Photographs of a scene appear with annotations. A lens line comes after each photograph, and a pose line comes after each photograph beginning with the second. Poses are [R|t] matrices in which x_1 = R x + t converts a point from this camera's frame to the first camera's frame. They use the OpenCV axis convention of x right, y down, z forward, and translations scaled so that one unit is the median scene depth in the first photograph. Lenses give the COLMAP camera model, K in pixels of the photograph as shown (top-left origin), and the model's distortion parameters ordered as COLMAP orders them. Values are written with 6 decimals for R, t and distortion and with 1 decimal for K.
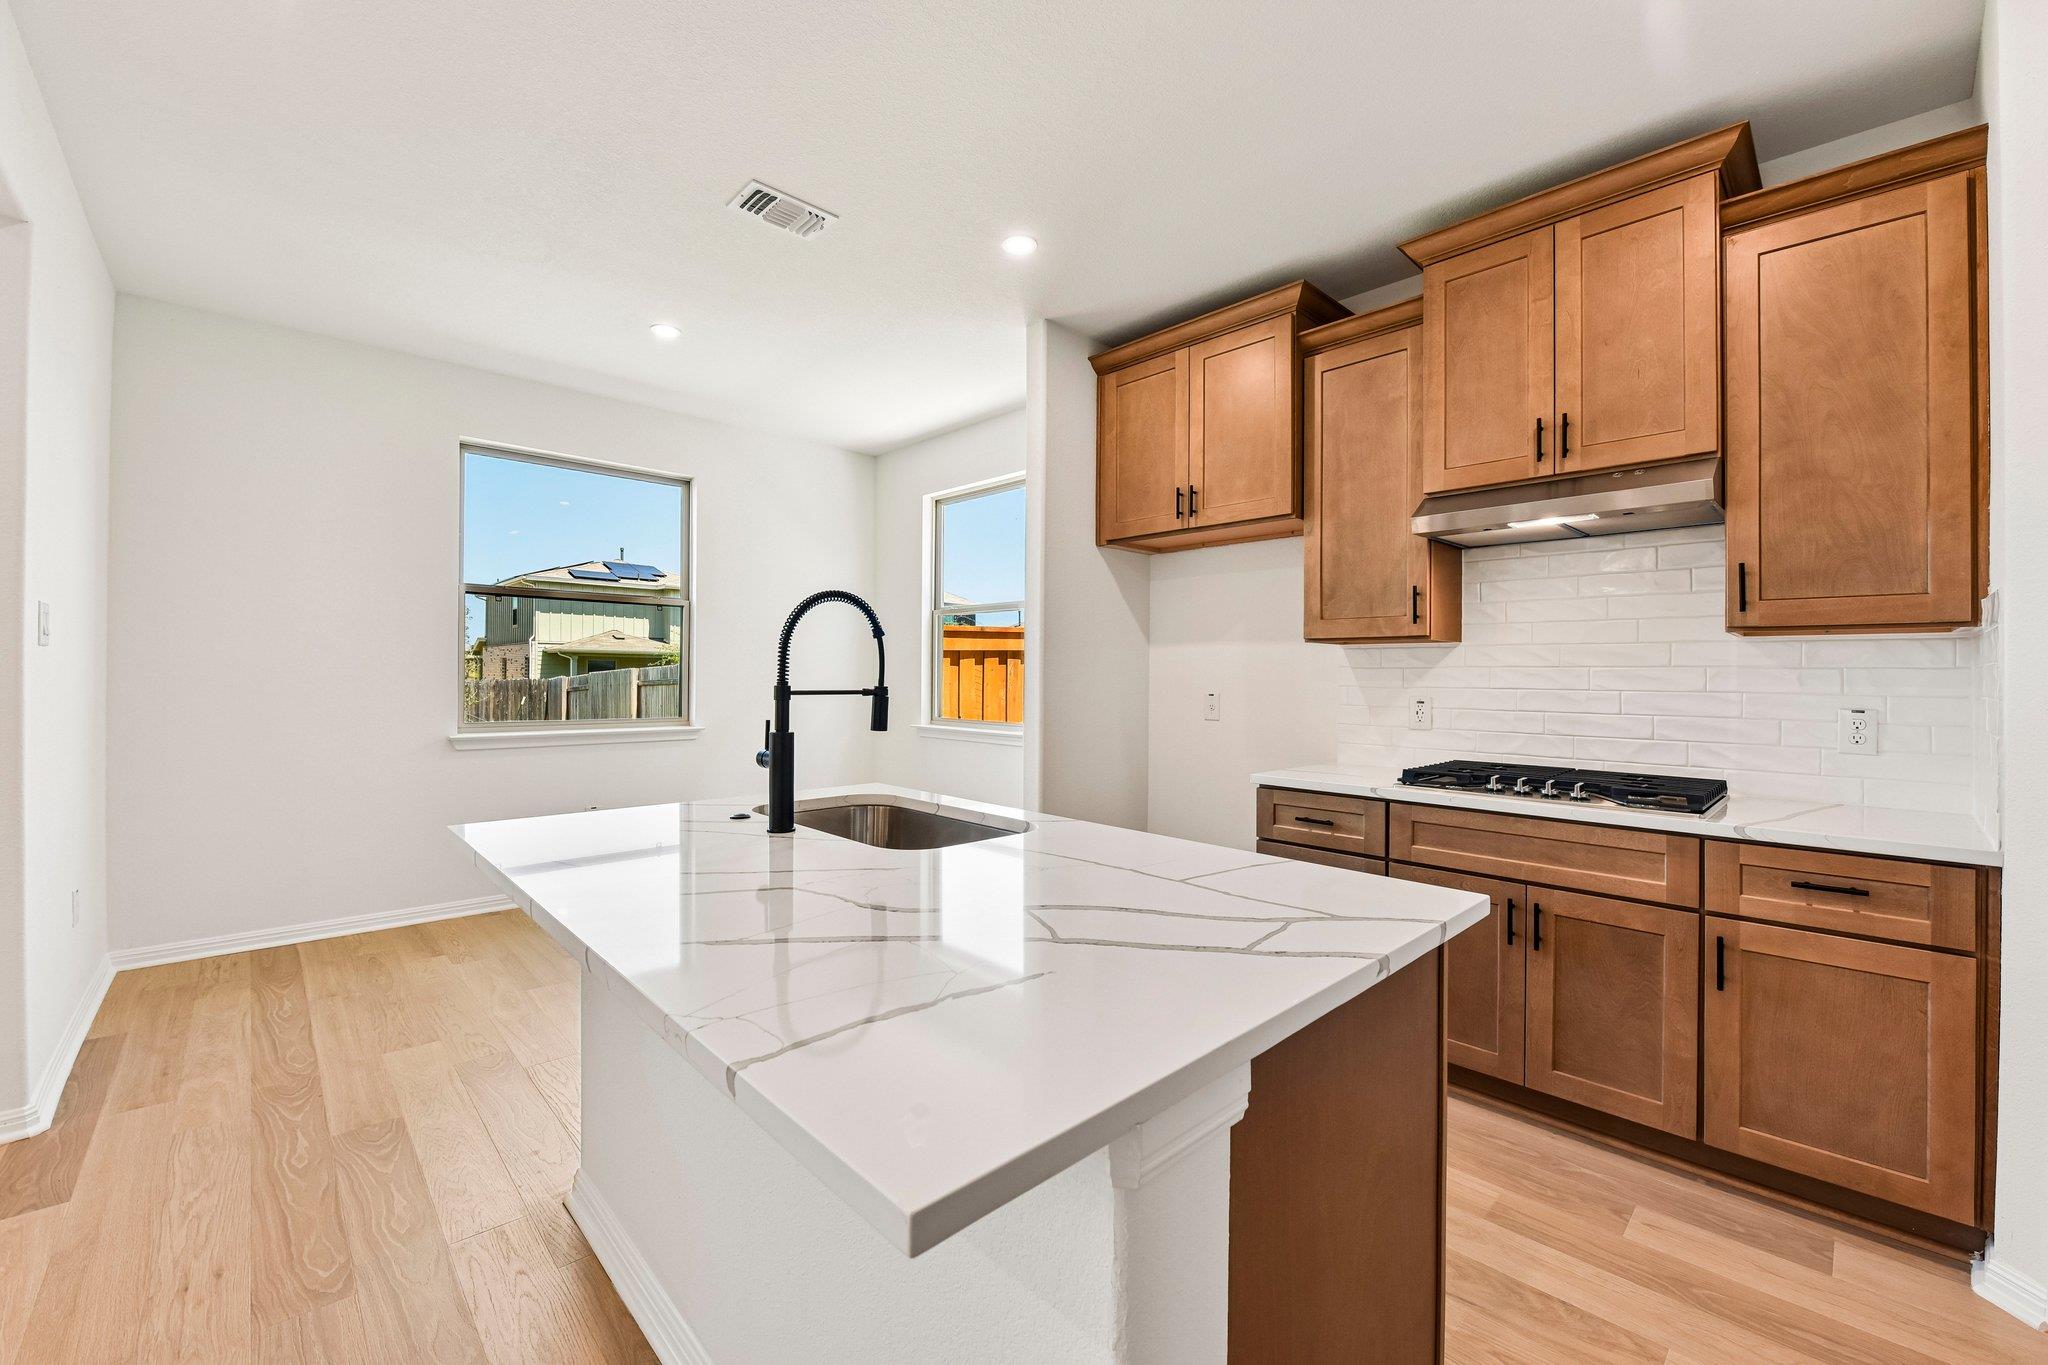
lens RADIAL K [[825.5, 0, 1024.0], [0, 825.5, 682.5], [0, 0, 1]] dist [-0.000264, -0.000012]
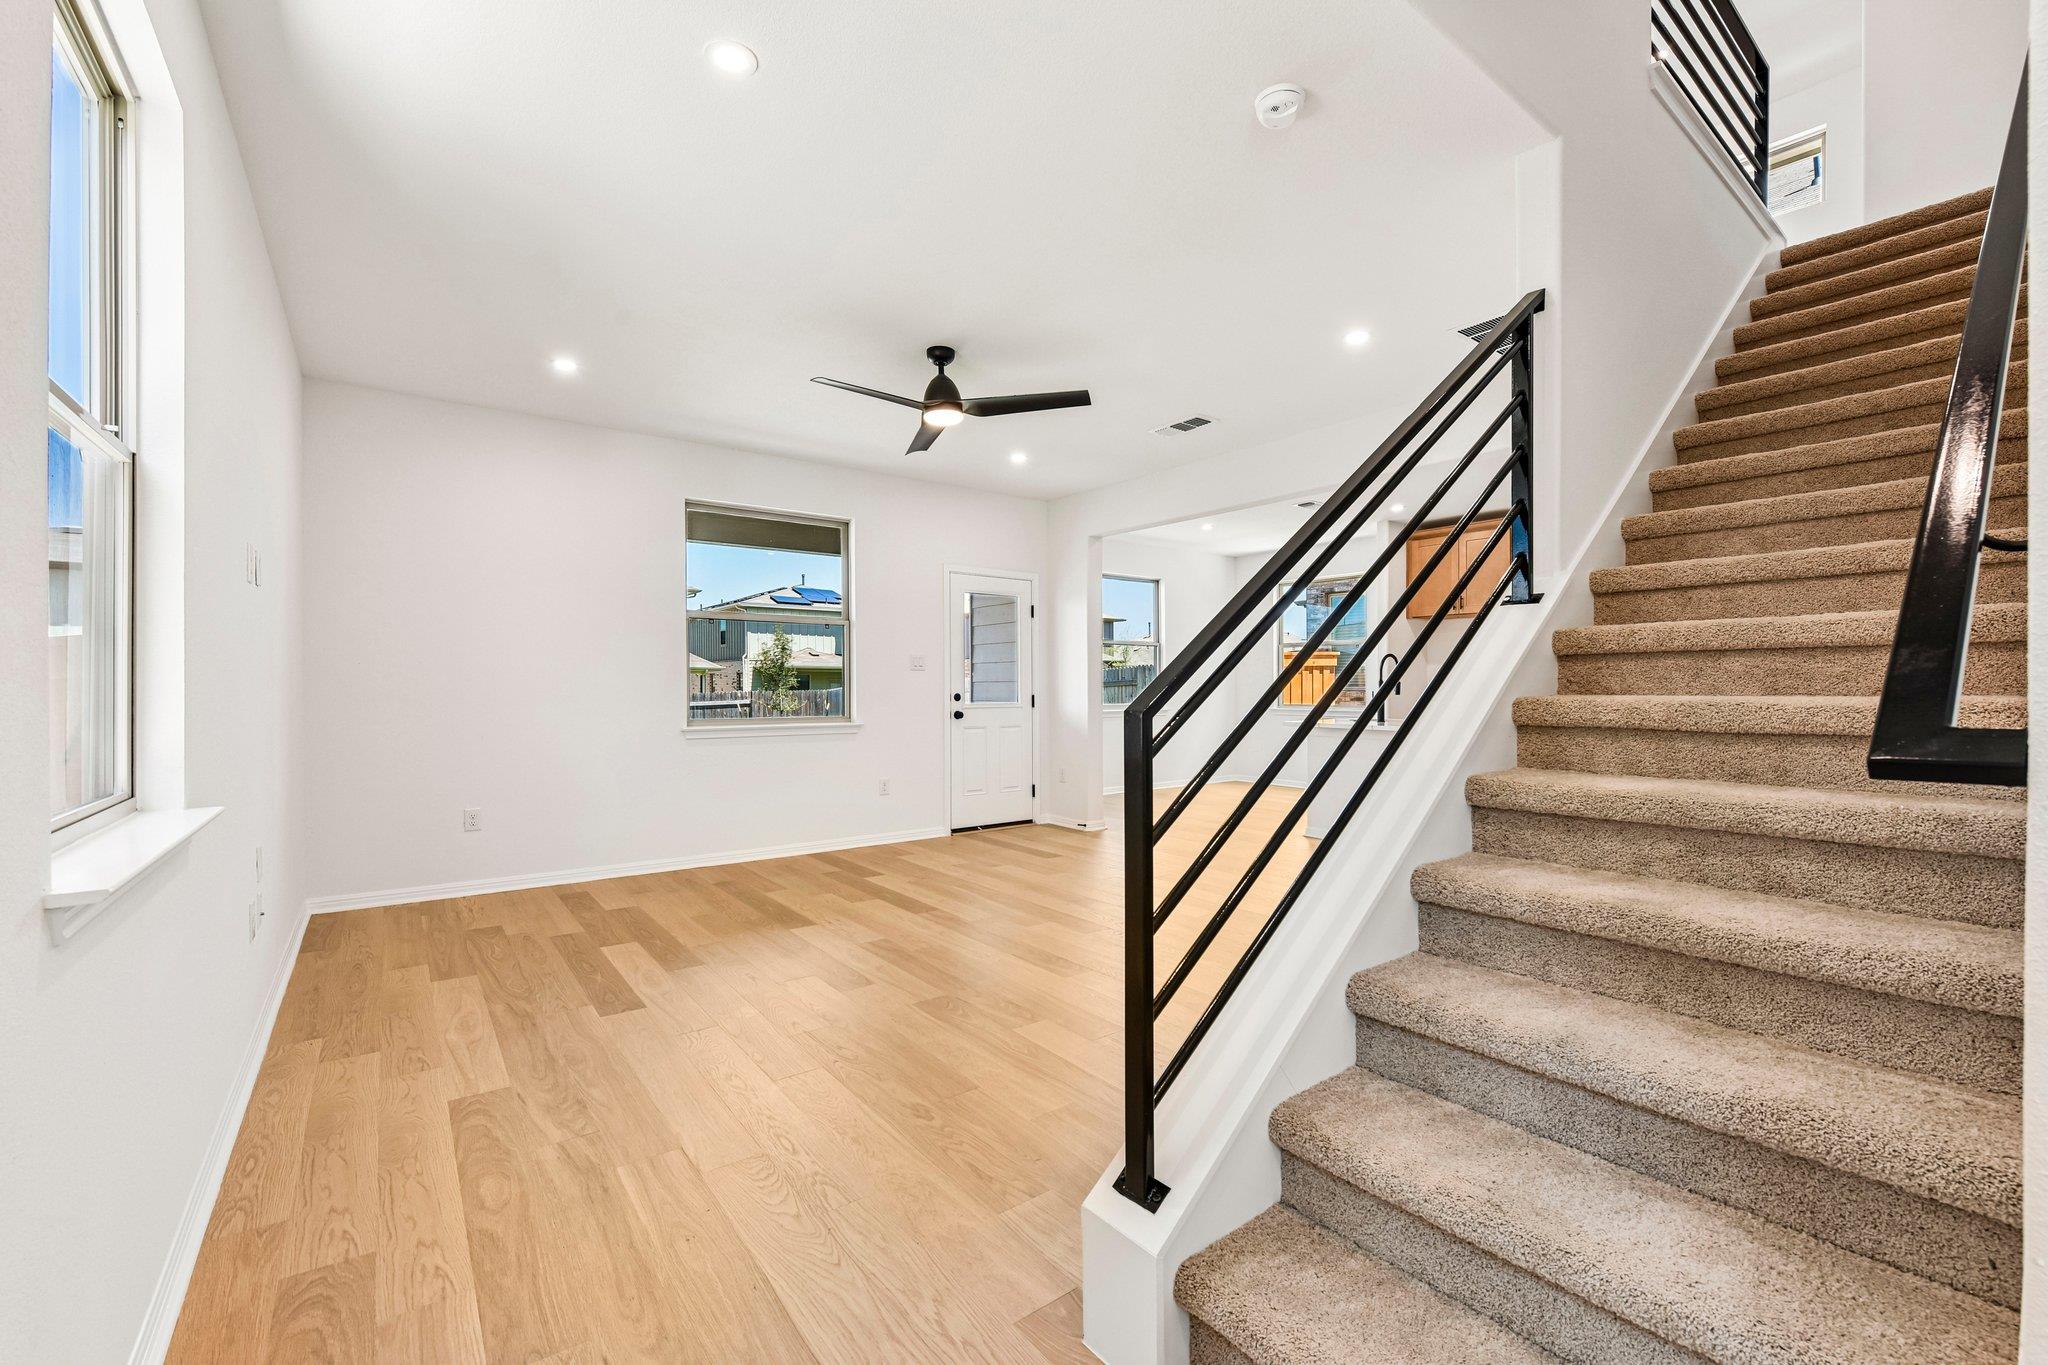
lens RADIAL K [[841.5, 0, 1031.3], [0, 841.5, 690.0], [0, 0, 1]] dist [0.001162, -0.011274]
pose [[0.994232, -0.009379, -0.106842, -0.739673], [0.009096, 0.999954, -0.003139, 0.020665], [0.106866, 0.002150, 0.994271, -1.467630]]
